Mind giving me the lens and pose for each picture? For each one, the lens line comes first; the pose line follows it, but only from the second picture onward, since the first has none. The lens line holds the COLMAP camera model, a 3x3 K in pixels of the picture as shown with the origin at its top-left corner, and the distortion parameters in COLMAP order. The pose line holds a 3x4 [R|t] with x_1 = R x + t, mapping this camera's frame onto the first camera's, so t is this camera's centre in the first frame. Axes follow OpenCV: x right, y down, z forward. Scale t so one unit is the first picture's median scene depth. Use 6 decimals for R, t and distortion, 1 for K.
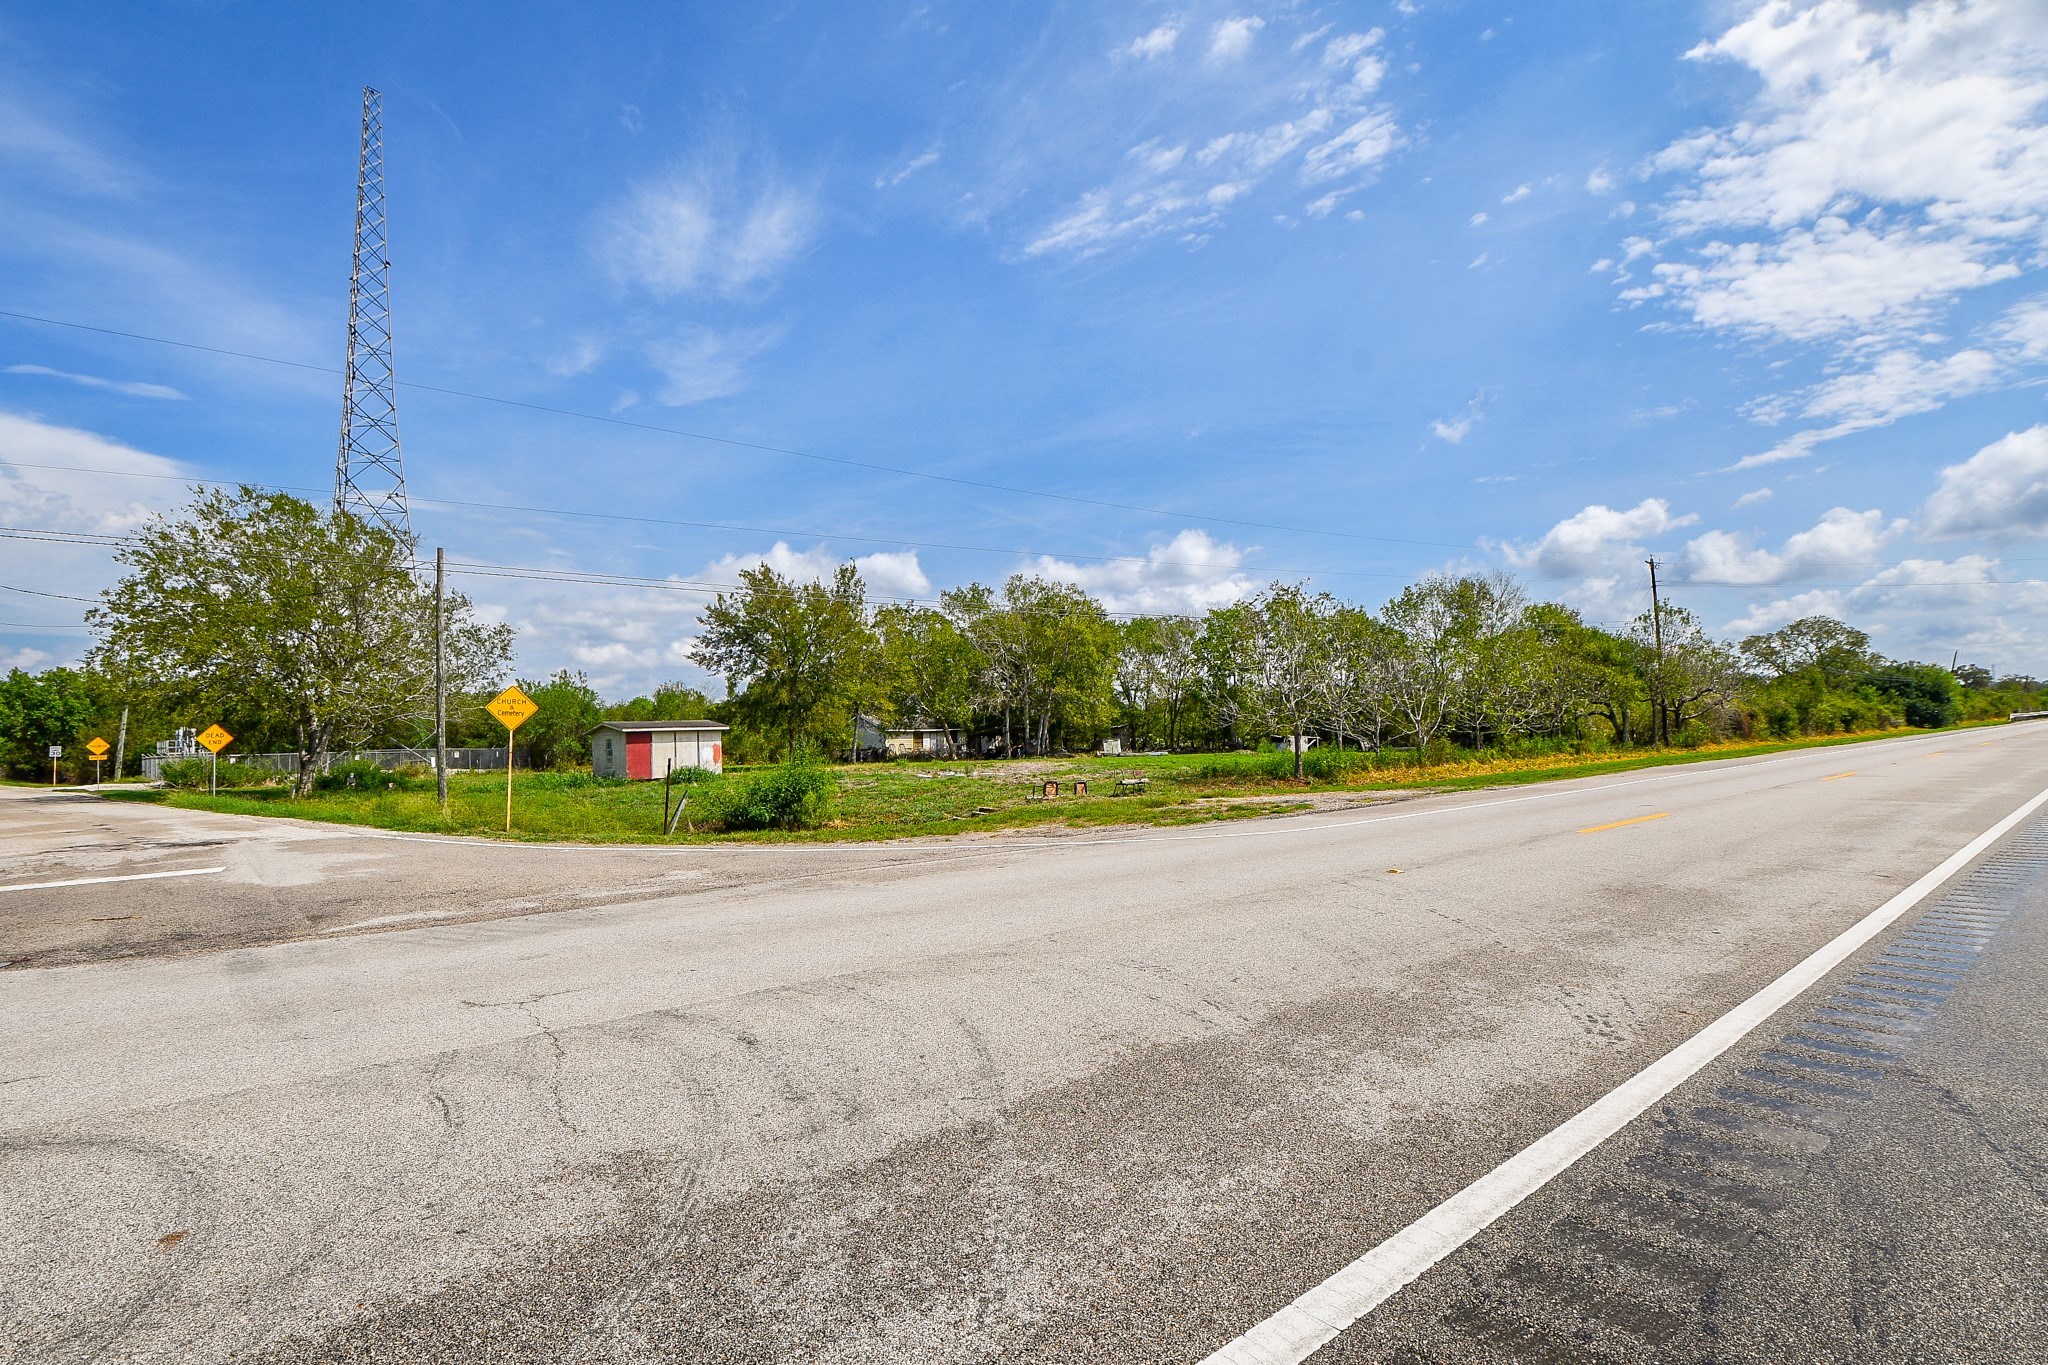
lens RADIAL K [[914.3, 0, 1014.7], [0, 914.3, 687.3], [0, 0, 1]] dist [0.002453, -0.000174]
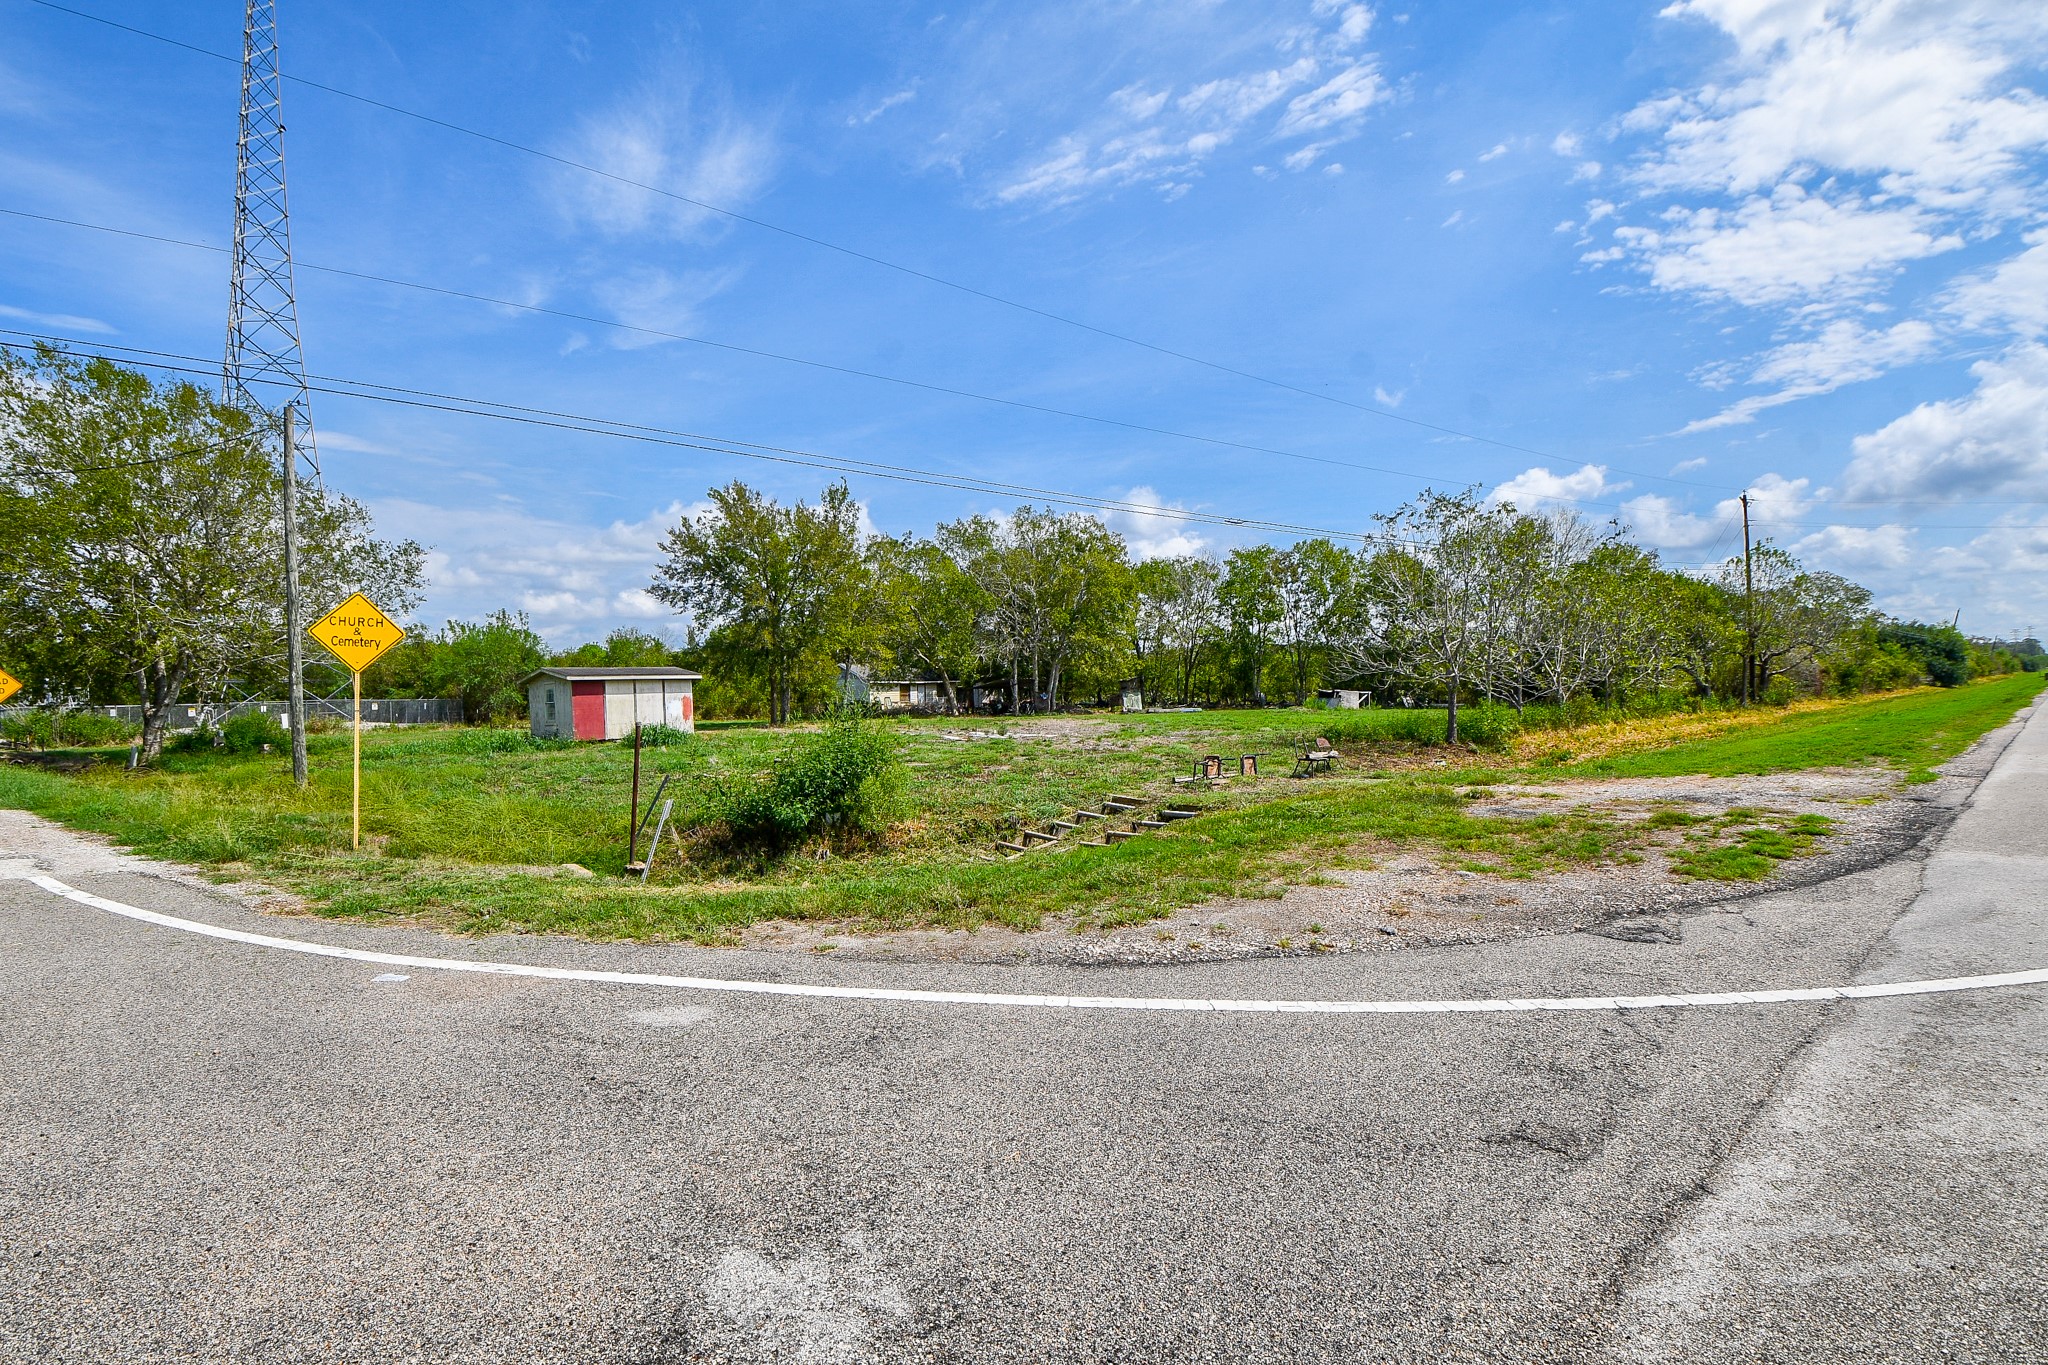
lens RADIAL K [[910.7, 0, 1017.1], [0, 910.7, 675.6], [0, 0, 1]] dist [-0.013200, 0.000274]
pose [[0.998748, 0.006447, 0.049598, -0.037892], [-0.008323, 0.999253, 0.037727, 0.005576], [-0.049318, -0.038093, 0.998056, 0.094436]]
